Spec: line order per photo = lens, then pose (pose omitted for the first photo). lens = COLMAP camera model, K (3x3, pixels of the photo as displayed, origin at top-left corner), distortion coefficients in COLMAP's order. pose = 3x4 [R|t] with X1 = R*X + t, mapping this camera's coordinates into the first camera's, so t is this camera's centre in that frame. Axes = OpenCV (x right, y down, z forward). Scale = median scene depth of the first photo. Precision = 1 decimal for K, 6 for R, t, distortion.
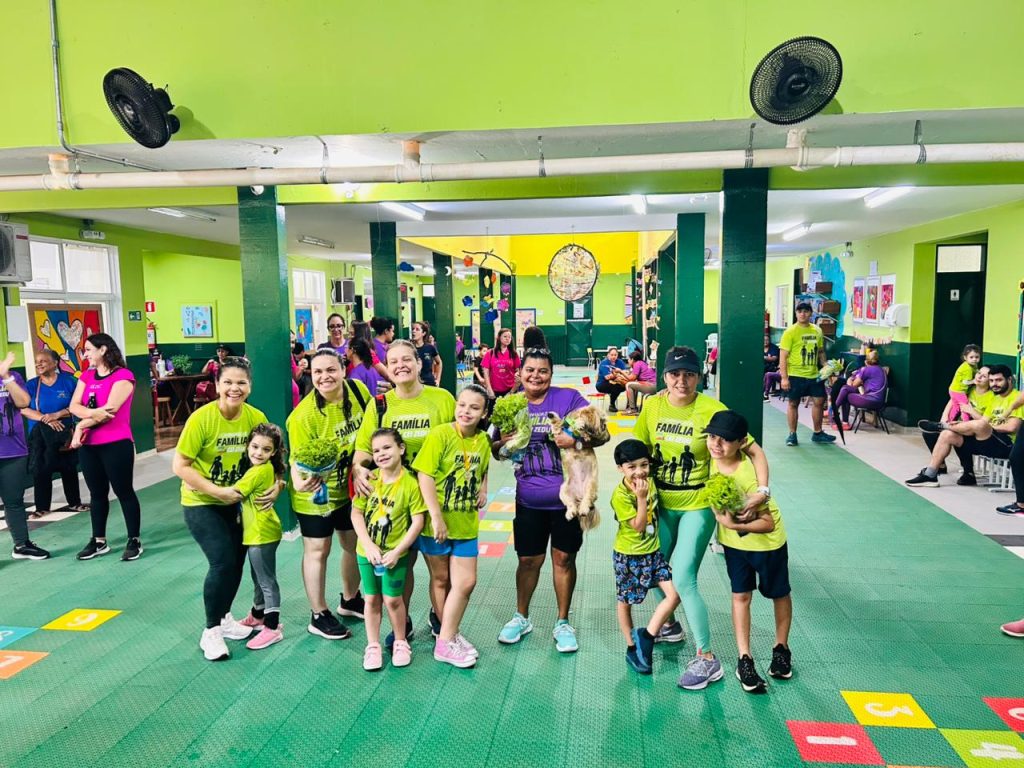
lens RADIAL K [[788.3, 0, 512.1], [0, 788.3, 385.6], [0, 0, 1]] dist [0.021934, 0.000730]
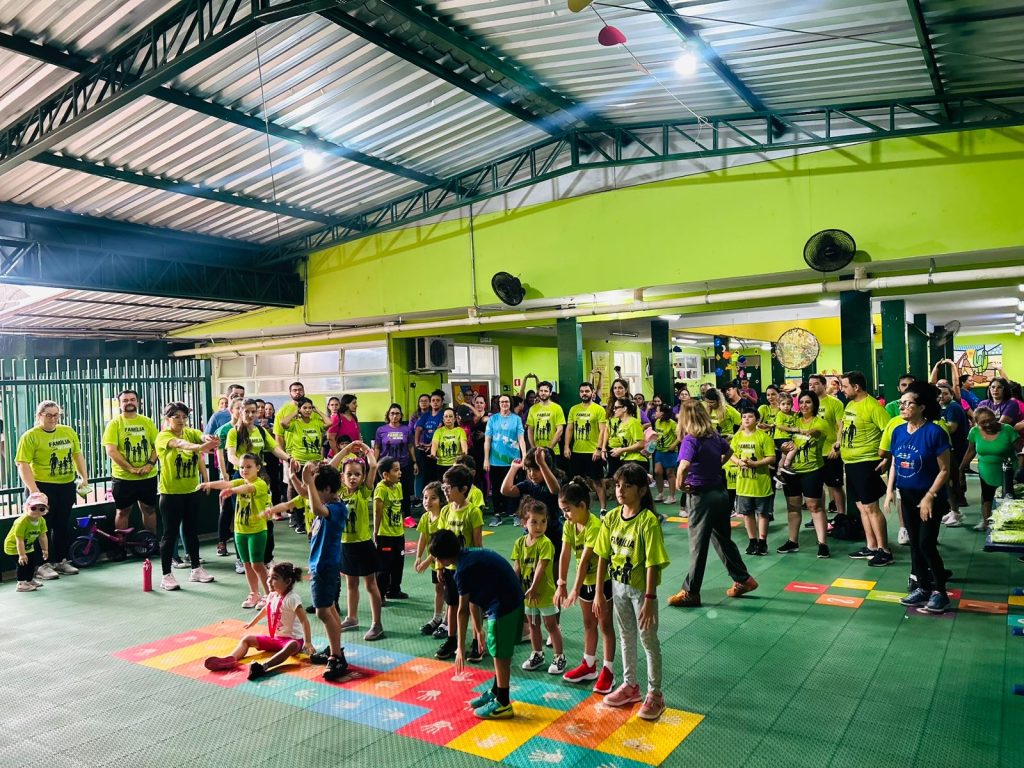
lens RADIAL K [[788.3, 0, 511.6], [0, 788.3, 385.1], [0, 0, 1]] dist [0.021934, 0.000730]
pose [[0.901581, -0.023465, -0.431974, 0.342769], [-0.014999, 0.996232, -0.085422, 0.066141], [0.432351, 0.083494, 0.897831, -0.663525]]
